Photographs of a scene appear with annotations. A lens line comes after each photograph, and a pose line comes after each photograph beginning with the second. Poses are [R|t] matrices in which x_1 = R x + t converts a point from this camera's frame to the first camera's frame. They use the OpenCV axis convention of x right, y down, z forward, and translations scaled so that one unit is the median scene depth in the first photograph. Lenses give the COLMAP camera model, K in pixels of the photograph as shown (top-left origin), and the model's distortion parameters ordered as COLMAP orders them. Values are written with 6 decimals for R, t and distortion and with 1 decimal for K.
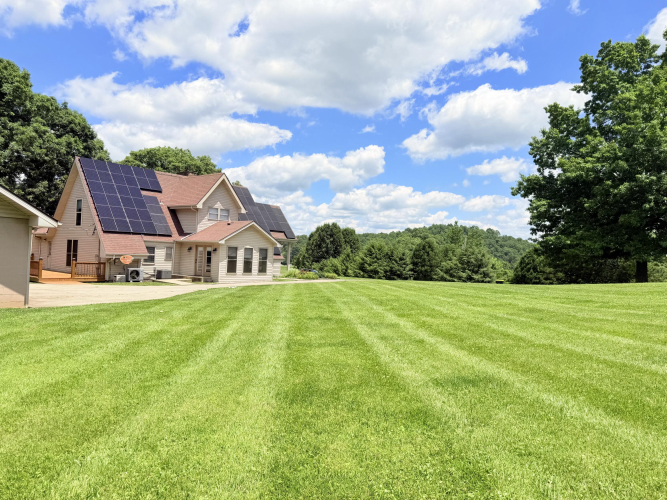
lens RADIAL K [[467.9, 0, 333.5], [0, 467.9, 250.0], [0, 0, 1]] dist [0.082684, -0.122848]
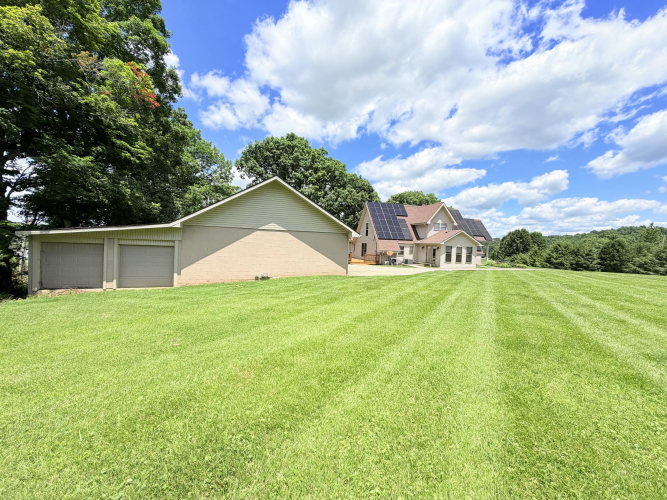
lens RADIAL K [[266.6, 0, 331.8], [0, 266.6, 250.6], [0, 0, 1]] dist [-0.000413, -0.000392]
pose [[0.815060, 0.003023, -0.579368, -0.006991], [0.002312, 0.999961, 0.008470, -0.000035], [0.579372, -0.008243, 0.815022, -0.003664]]
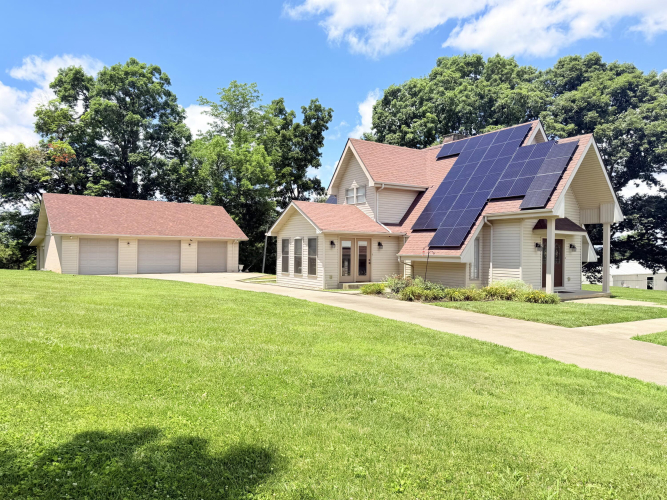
lens RADIAL K [[467.9, 0, 333.5], [0, 467.9, 250.0], [0, 0, 1]] dist [0.082684, -0.122848]
pose [[-0.291694, -0.048941, -0.955259, 0.501661], [-0.007536, 0.998777, -0.048869, 0.047399], [0.956482, -0.007056, -0.291706, 1.282966]]
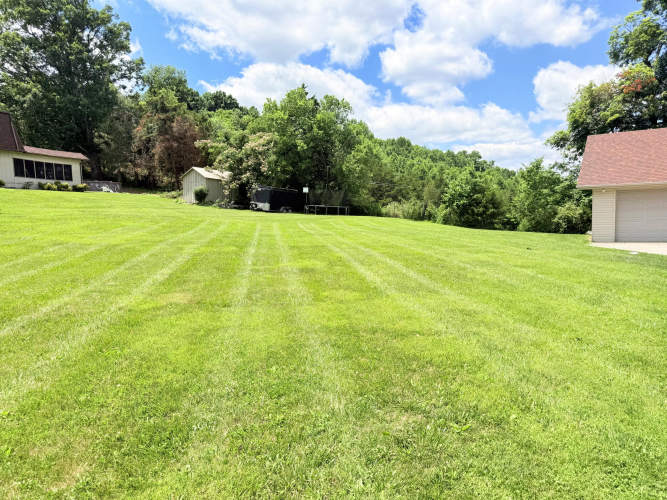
lens RADIAL K [[467.9, 0, 333.5], [0, 467.9, 250.0], [0, 0, 1]] dist [0.082684, -0.122848]
pose [[-0.998673, -0.012103, -0.050050, 0.160698], [-0.015157, 0.998017, 0.061089, 0.029537], [0.049211, 0.061767, -0.996877, 1.170543]]
